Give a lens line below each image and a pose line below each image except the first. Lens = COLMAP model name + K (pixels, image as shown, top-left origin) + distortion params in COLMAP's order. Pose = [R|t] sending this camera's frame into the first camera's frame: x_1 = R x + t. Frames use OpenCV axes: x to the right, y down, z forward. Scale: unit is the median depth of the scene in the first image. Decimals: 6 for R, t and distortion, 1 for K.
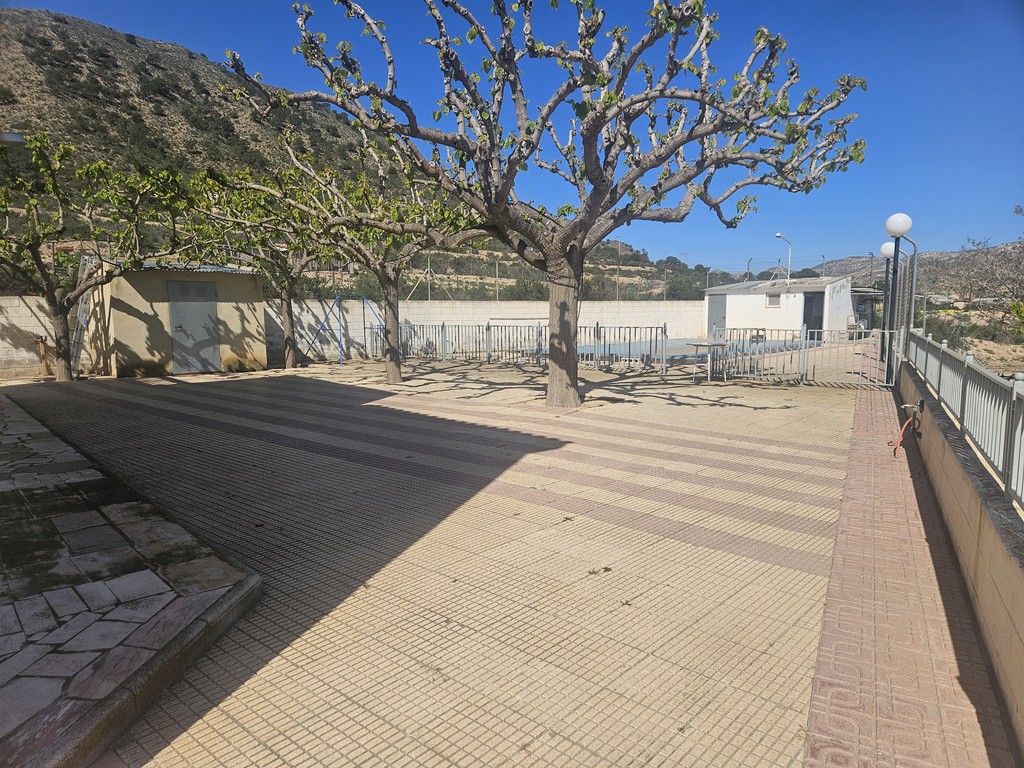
lens RADIAL K [[679.9, 0, 524.1], [0, 679.9, 379.6], [0, 0, 1]] dist [0.085150, -0.070113]
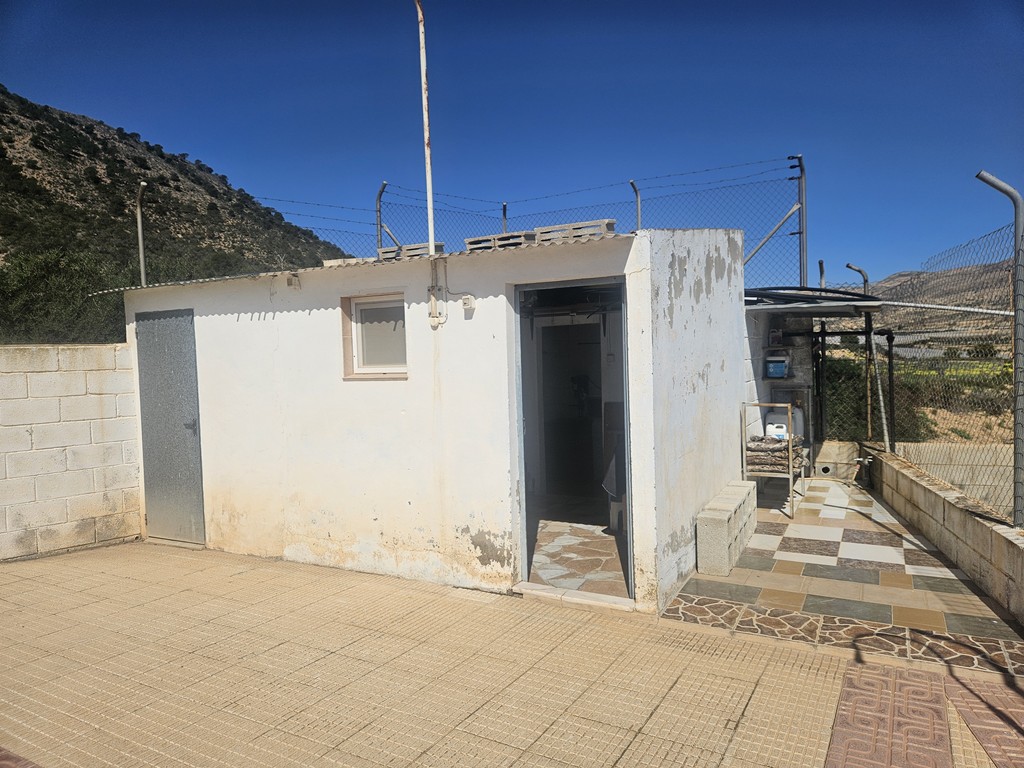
lens RADIAL K [[679.9, 0, 524.1], [0, 679.9, 379.6], [0, 0, 1]] dist [0.085150, -0.070113]
pose [[0.978878, -0.029487, 0.202309, 0.519049], [0.042541, 0.997262, -0.060486, -0.130404], [-0.199972, 0.067814, 0.977452, 1.162416]]
